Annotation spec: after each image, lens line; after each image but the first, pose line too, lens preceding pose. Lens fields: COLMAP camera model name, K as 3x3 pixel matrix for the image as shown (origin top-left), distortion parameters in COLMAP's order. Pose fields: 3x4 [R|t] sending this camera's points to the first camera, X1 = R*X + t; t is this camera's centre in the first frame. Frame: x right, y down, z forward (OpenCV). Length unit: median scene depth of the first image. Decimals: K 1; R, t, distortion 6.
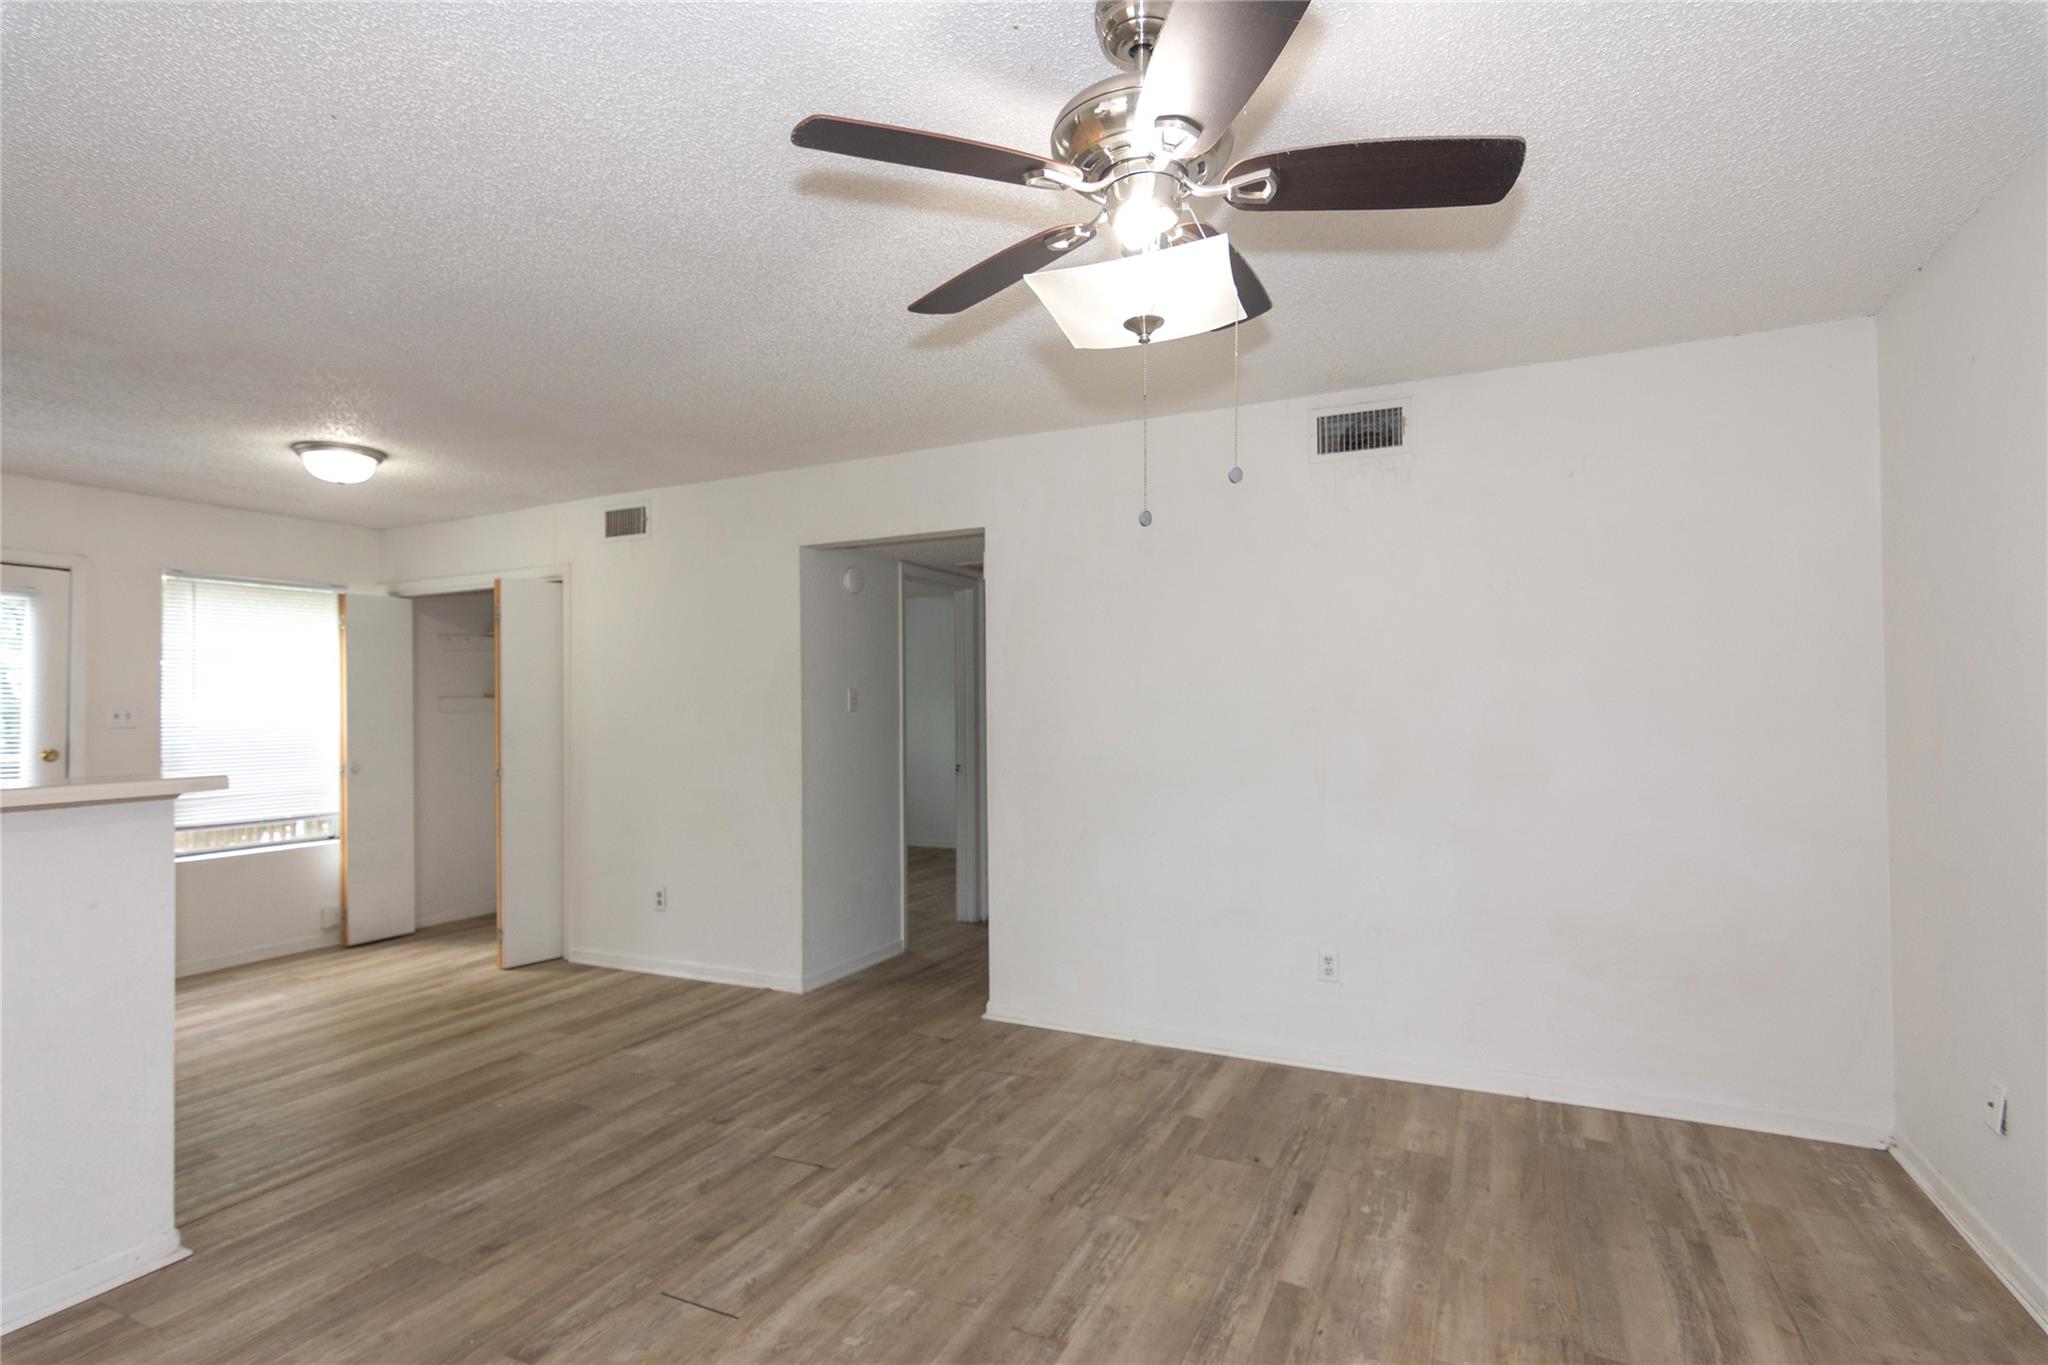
lens RADIAL K [[996.2, 0, 1018.1], [0, 996.2, 693.1], [0, 0, 1]] dist [0.002854, 0.001233]
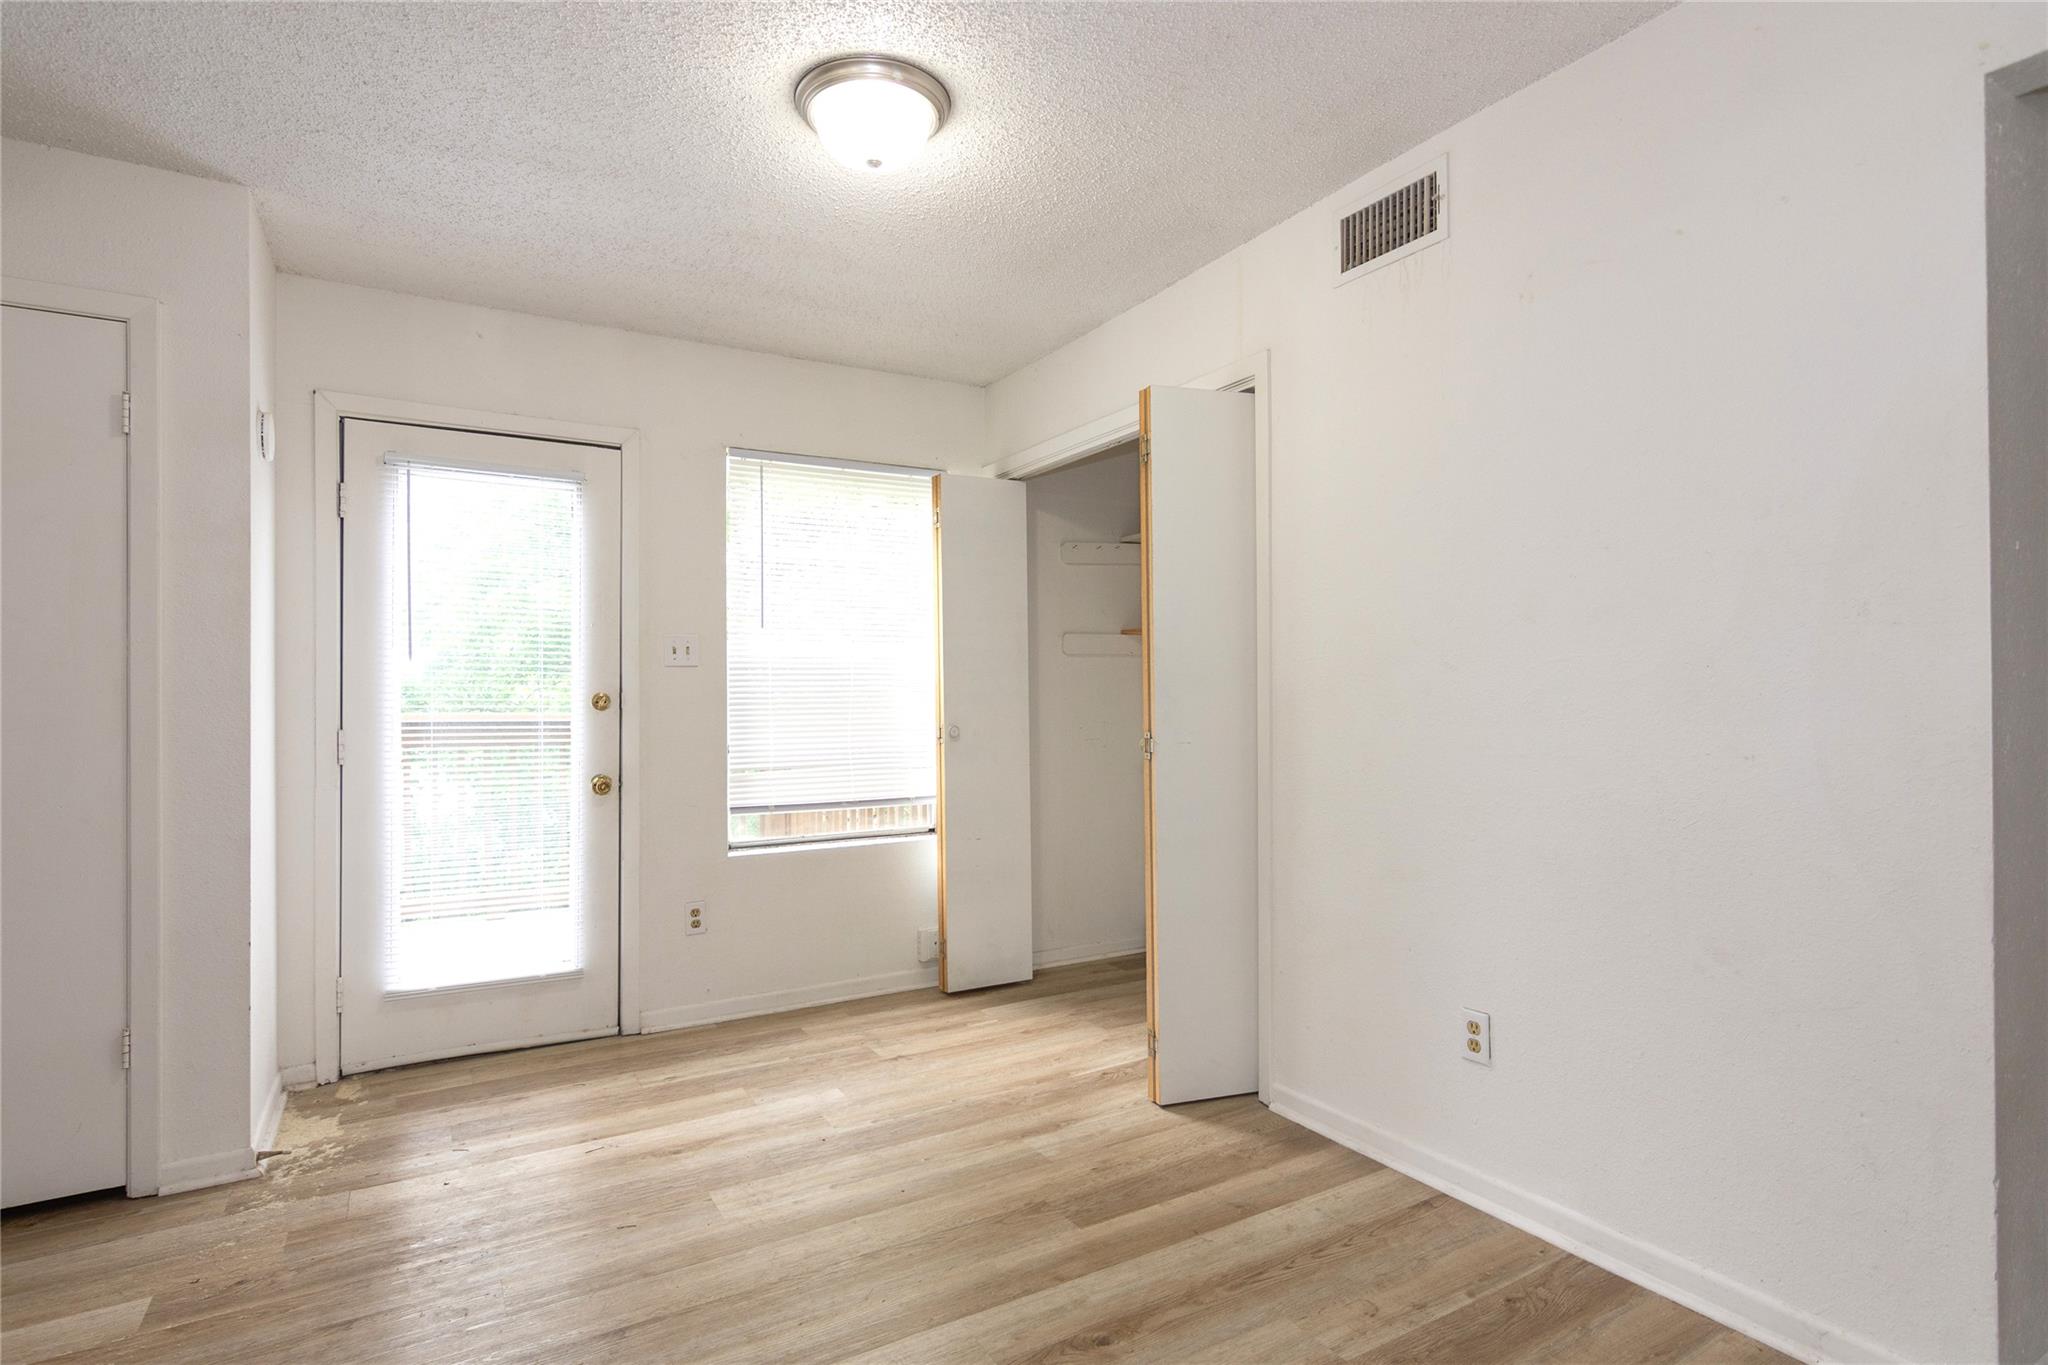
lens RADIAL K [[996.2, 0, 1018.1], [0, 996.2, 693.1], [0, 0, 1]] dist [0.002854, 0.001233]
pose [[0.830391, 0.001538, -0.557180, -0.354685], [0.007087, 0.999886, 0.013322, 0.056165], [0.557137, -0.015011, 0.830285, 0.652022]]
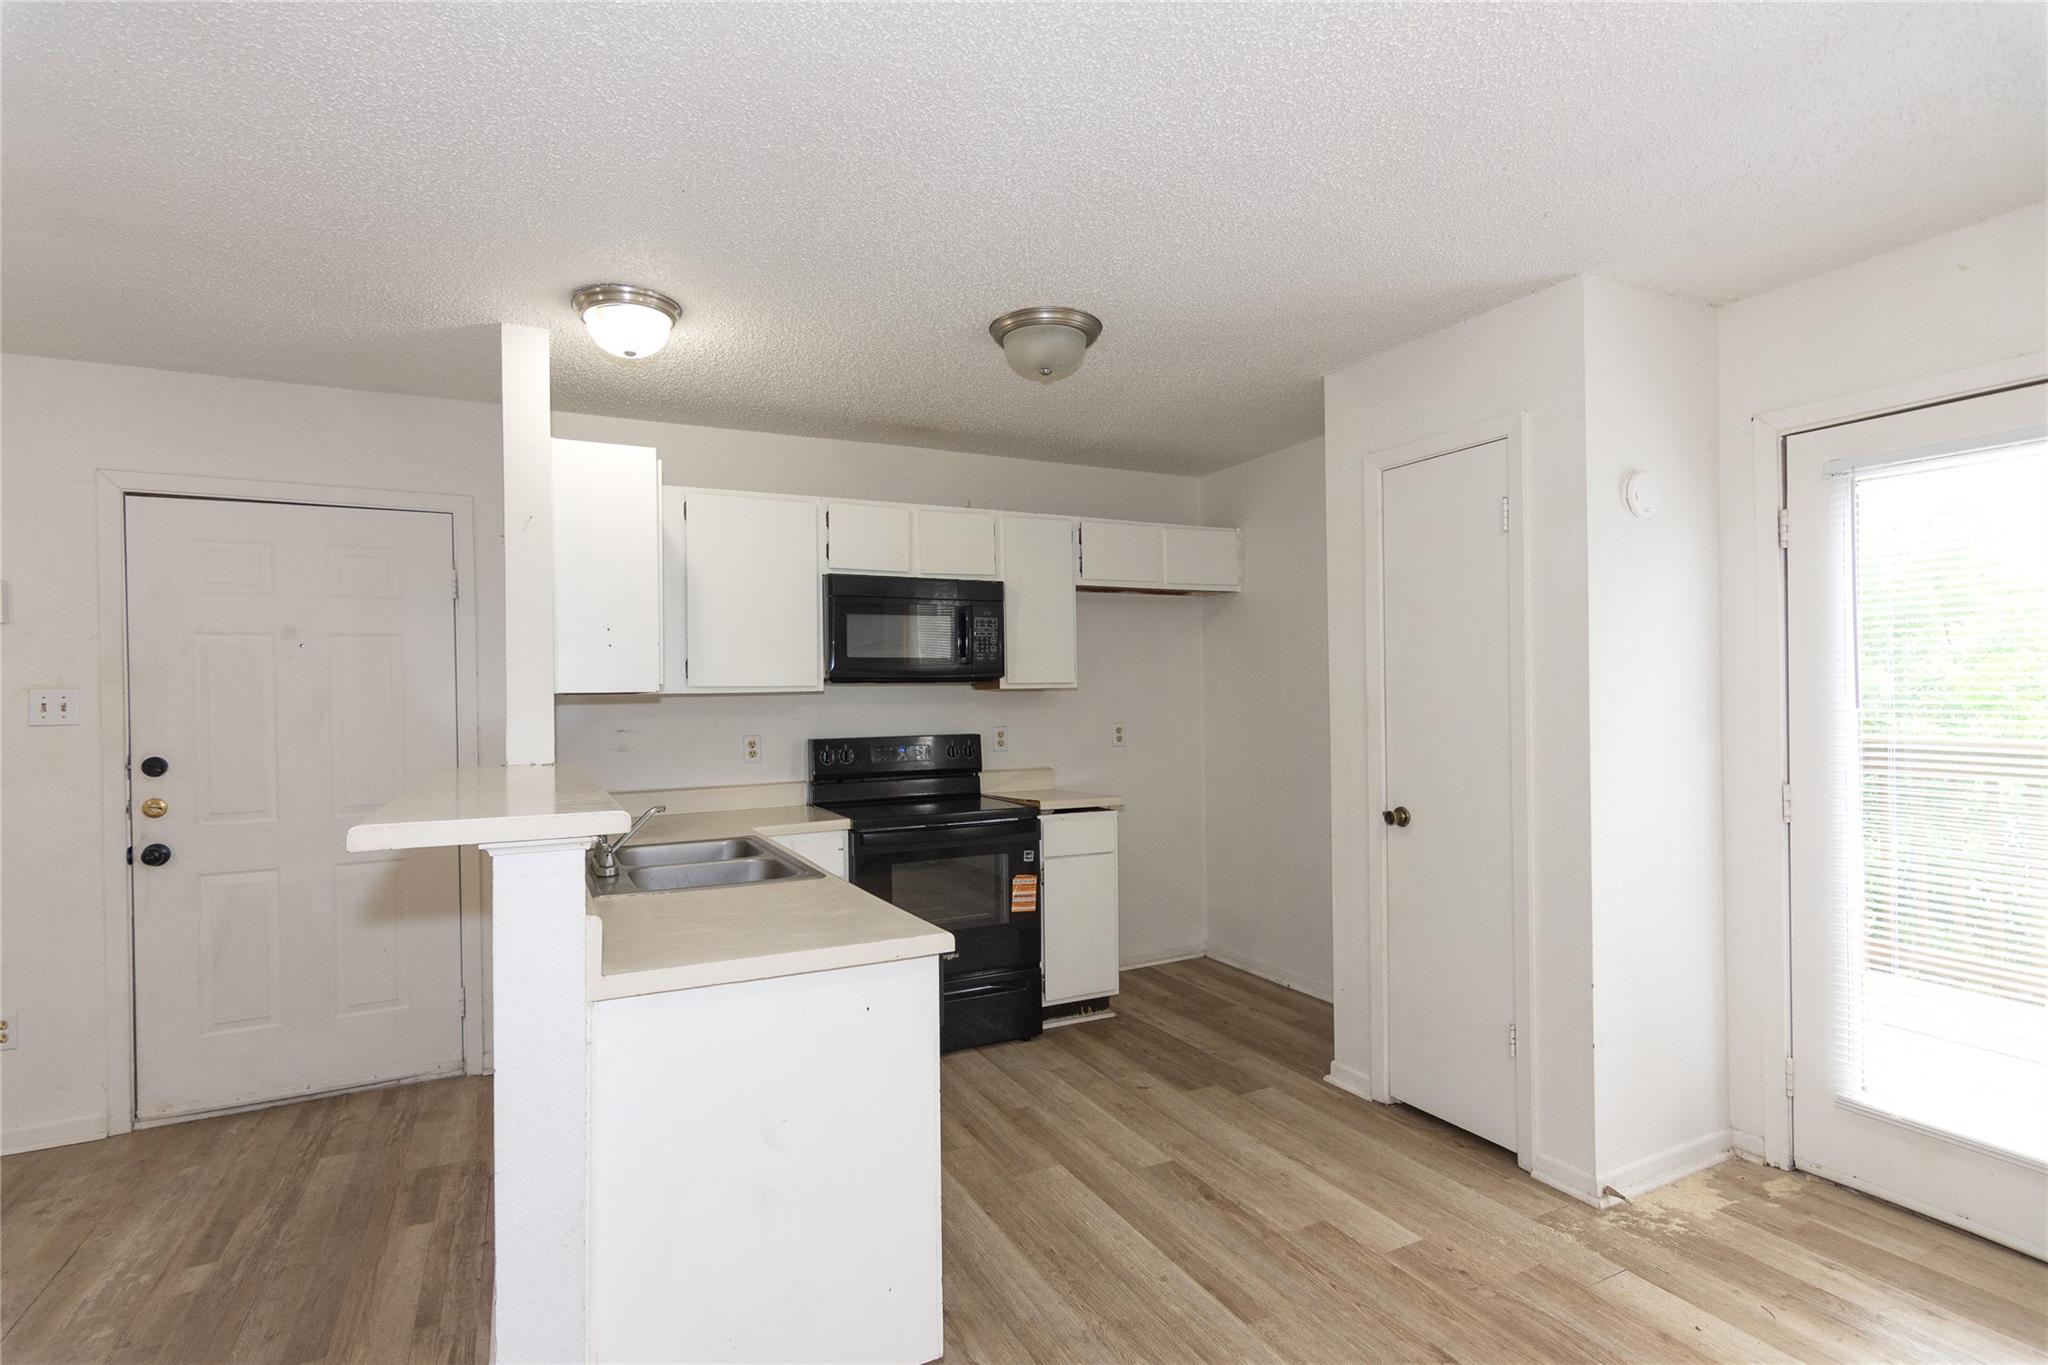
lens RADIAL K [[978.7, 0, 1027.1], [0, 978.7, 691.9], [0, 0, 1]] dist [0.002020, 0.000901]
pose [[-0.608637, 0.017304, -0.793260, -0.355694], [0.033253, 0.999440, -0.003712, 0.011745], [0.792752, -0.028637, -0.608872, 0.999176]]
